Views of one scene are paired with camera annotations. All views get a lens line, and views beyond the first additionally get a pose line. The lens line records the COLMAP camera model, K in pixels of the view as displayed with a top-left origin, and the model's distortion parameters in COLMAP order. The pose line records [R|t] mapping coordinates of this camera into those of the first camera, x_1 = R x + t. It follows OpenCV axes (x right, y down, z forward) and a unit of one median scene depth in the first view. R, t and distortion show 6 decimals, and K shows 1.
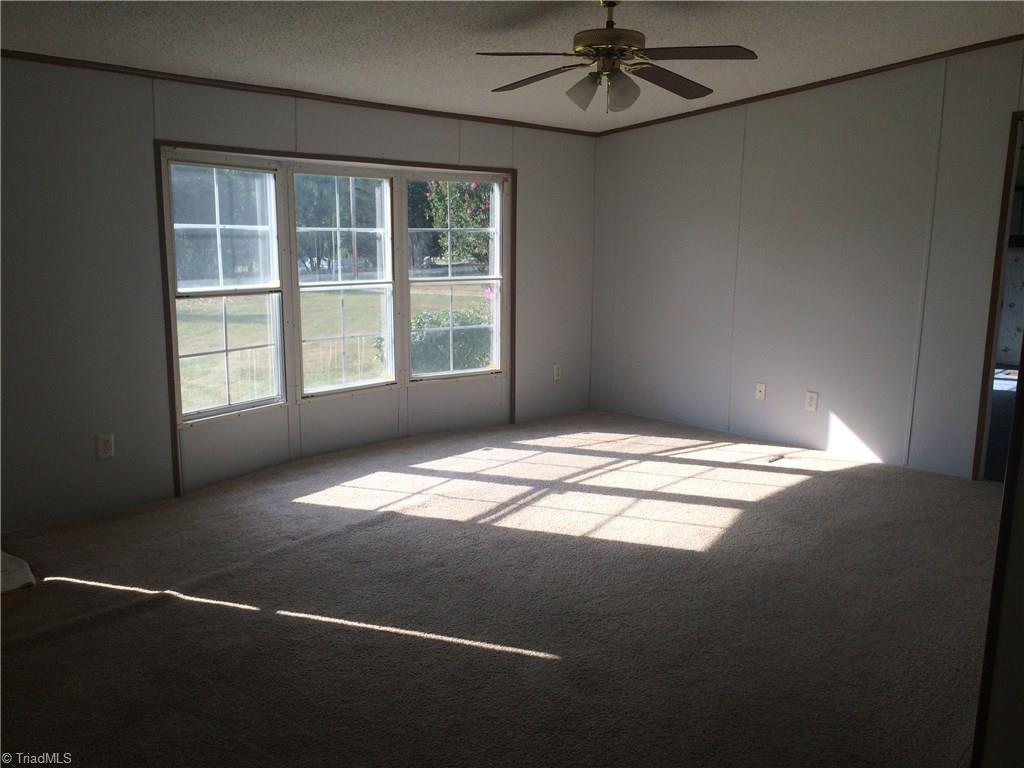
lens RADIAL K [[871.3, 0, 518.2], [0, 871.3, 386.1], [0, 0, 1]] dist [0.052197, -0.009799]
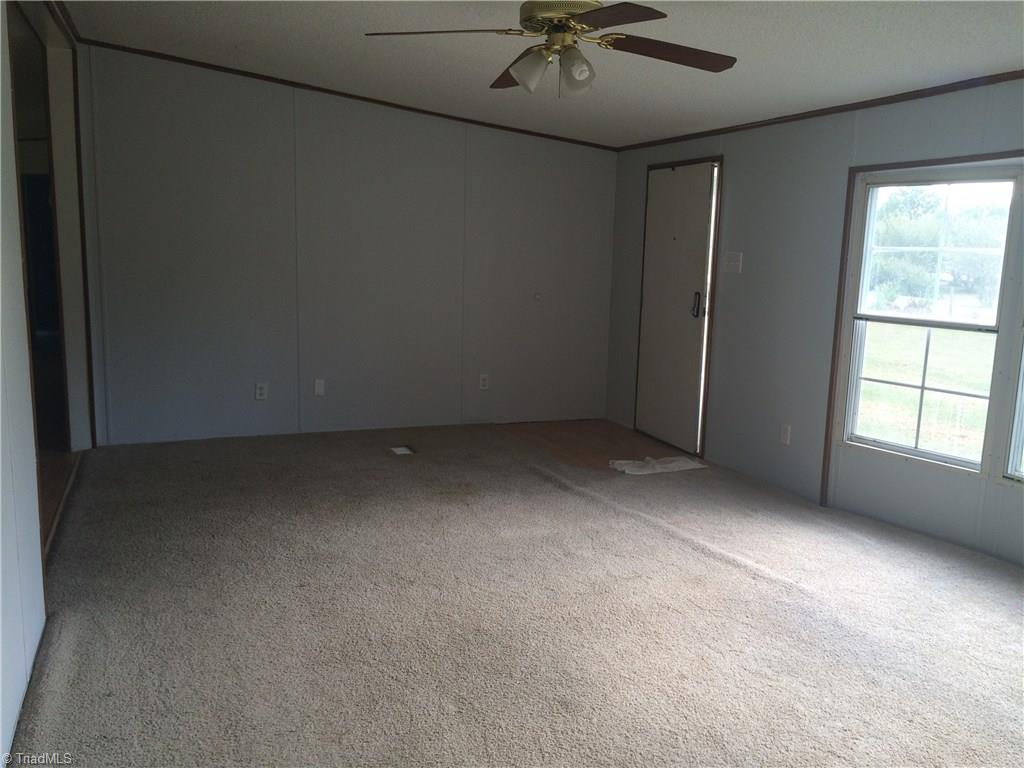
lens RADIAL K [[871.3, 0, 518.2], [0, 871.3, 386.1], [0, 0, 1]] dist [0.052197, -0.009799]
pose [[-0.422952, 0.118750, -0.898337, 0.706121], [-0.187342, 0.958498, 0.214907, -0.171289], [0.886575, 0.259191, -0.383152, 1.061873]]
